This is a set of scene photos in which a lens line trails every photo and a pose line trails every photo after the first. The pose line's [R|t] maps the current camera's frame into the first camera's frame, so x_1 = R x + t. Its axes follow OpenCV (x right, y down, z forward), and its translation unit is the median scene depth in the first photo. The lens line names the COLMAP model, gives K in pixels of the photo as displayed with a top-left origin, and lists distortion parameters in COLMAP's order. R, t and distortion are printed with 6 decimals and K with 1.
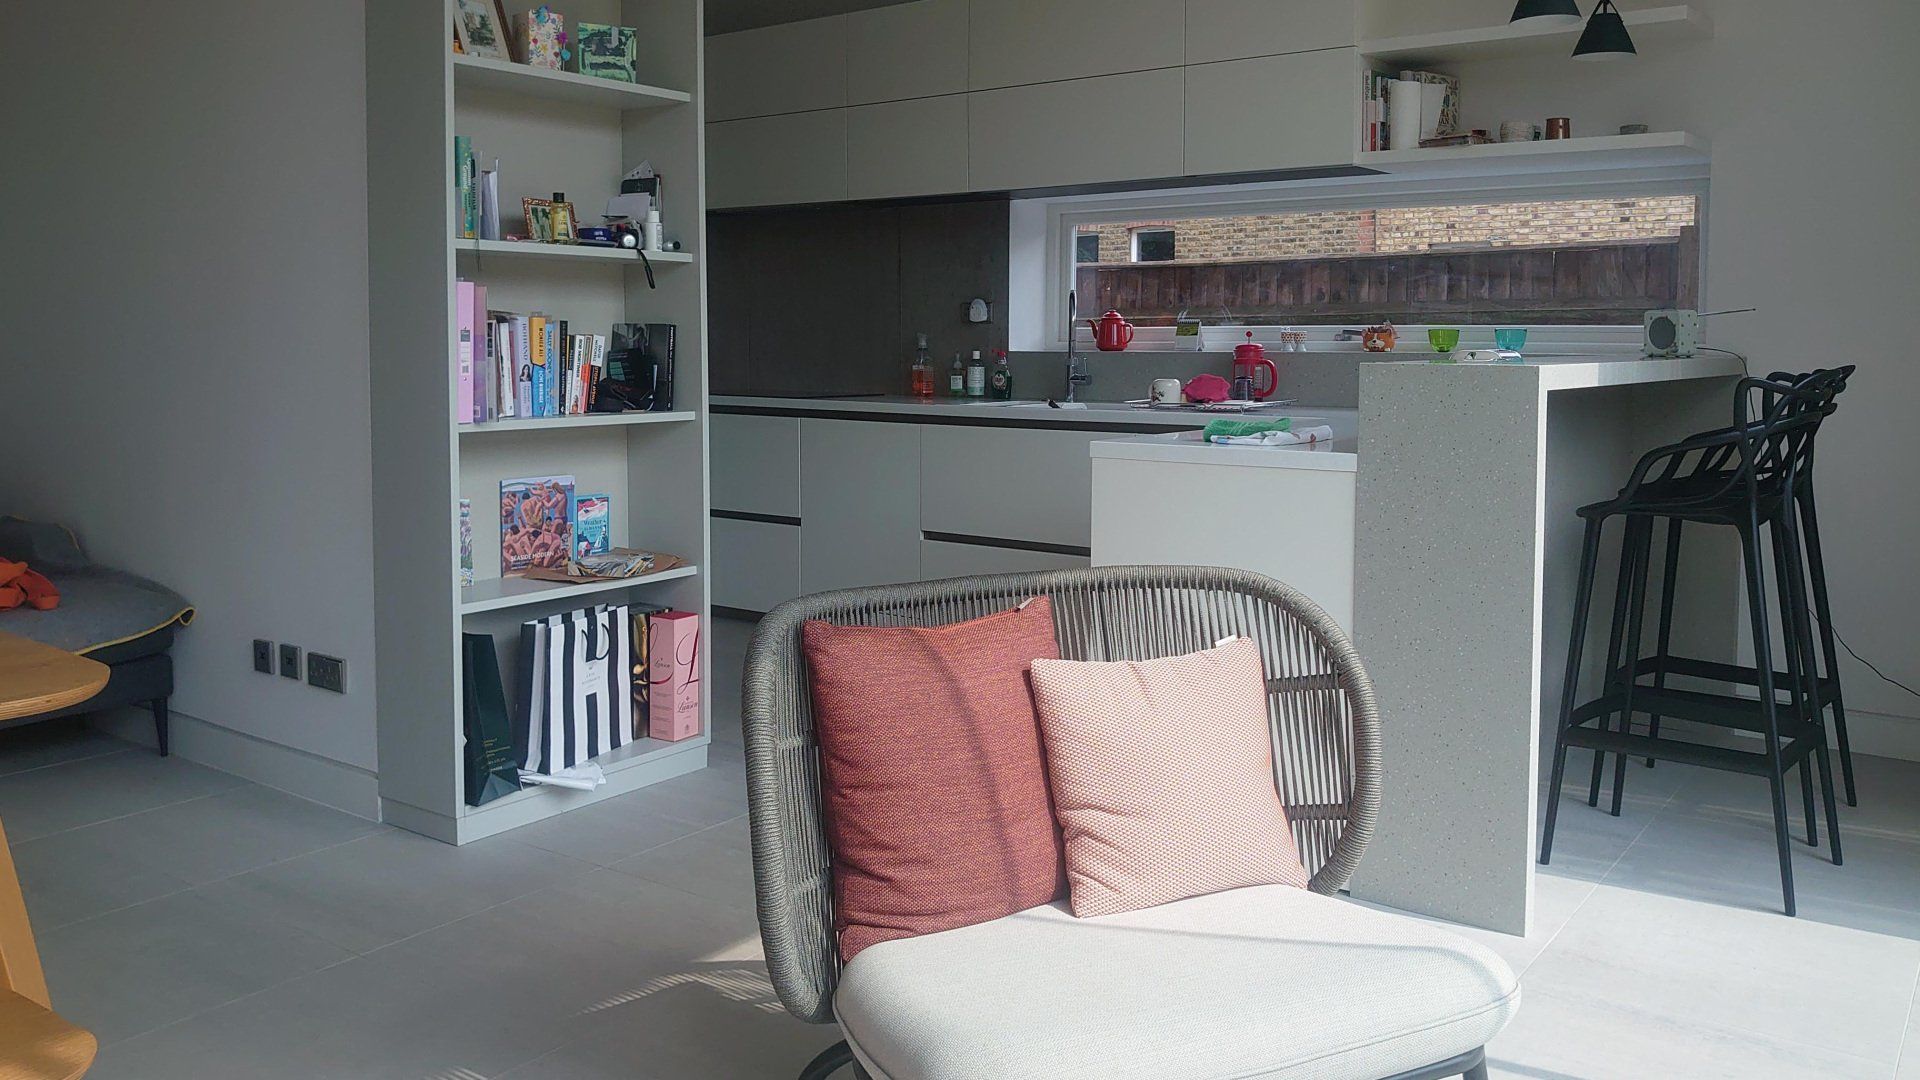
lens RADIAL K [[1489.4, 0, 958.1], [0, 1489.4, 388.9], [0, 0, 1]] dist [-0.006495, -0.008595]
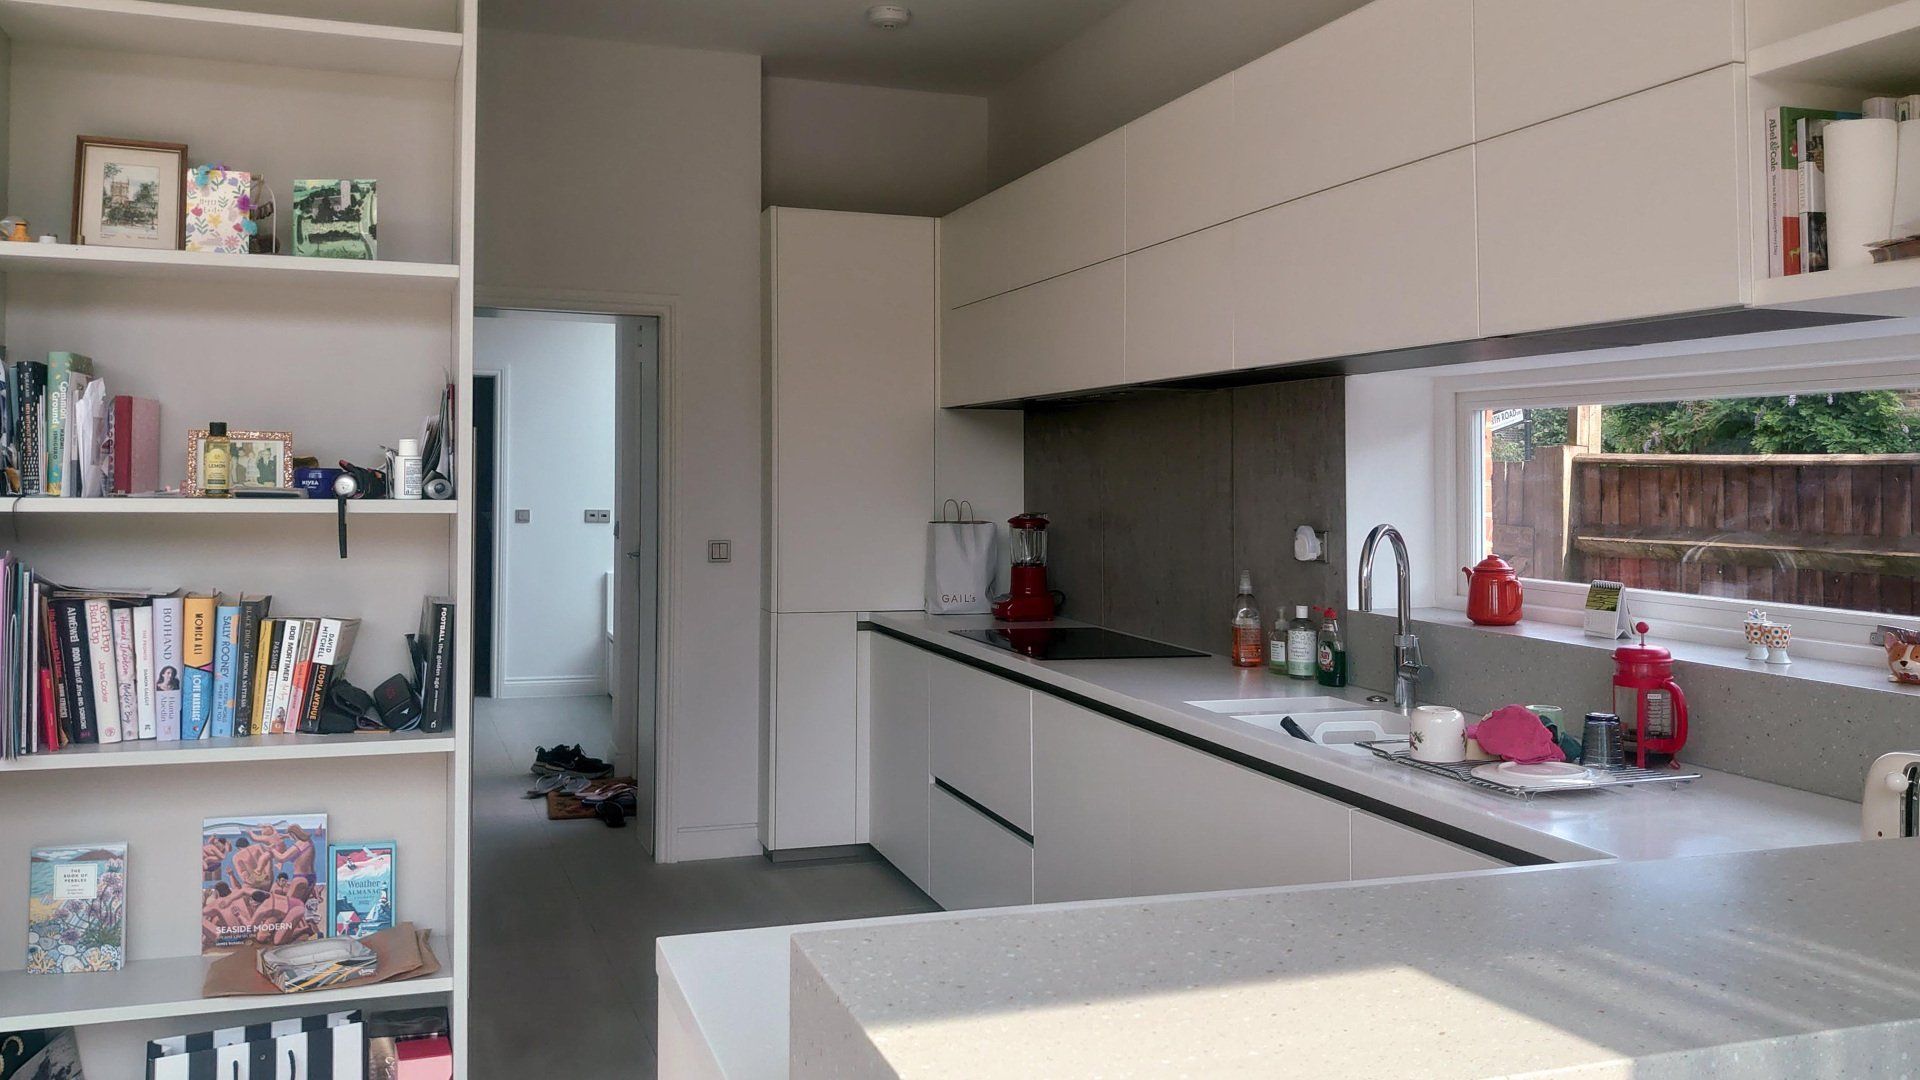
lens RADIAL K [[1489.4, 0, 958.1], [0, 1489.4, 388.9], [0, 0, 1]] dist [-0.006495, -0.008595]
pose [[0.834285, -0.020935, -0.550935, 0.384893], [-0.031415, 0.995850, -0.085413, -0.092699], [0.550437, 0.088566, 0.830166, 0.573230]]
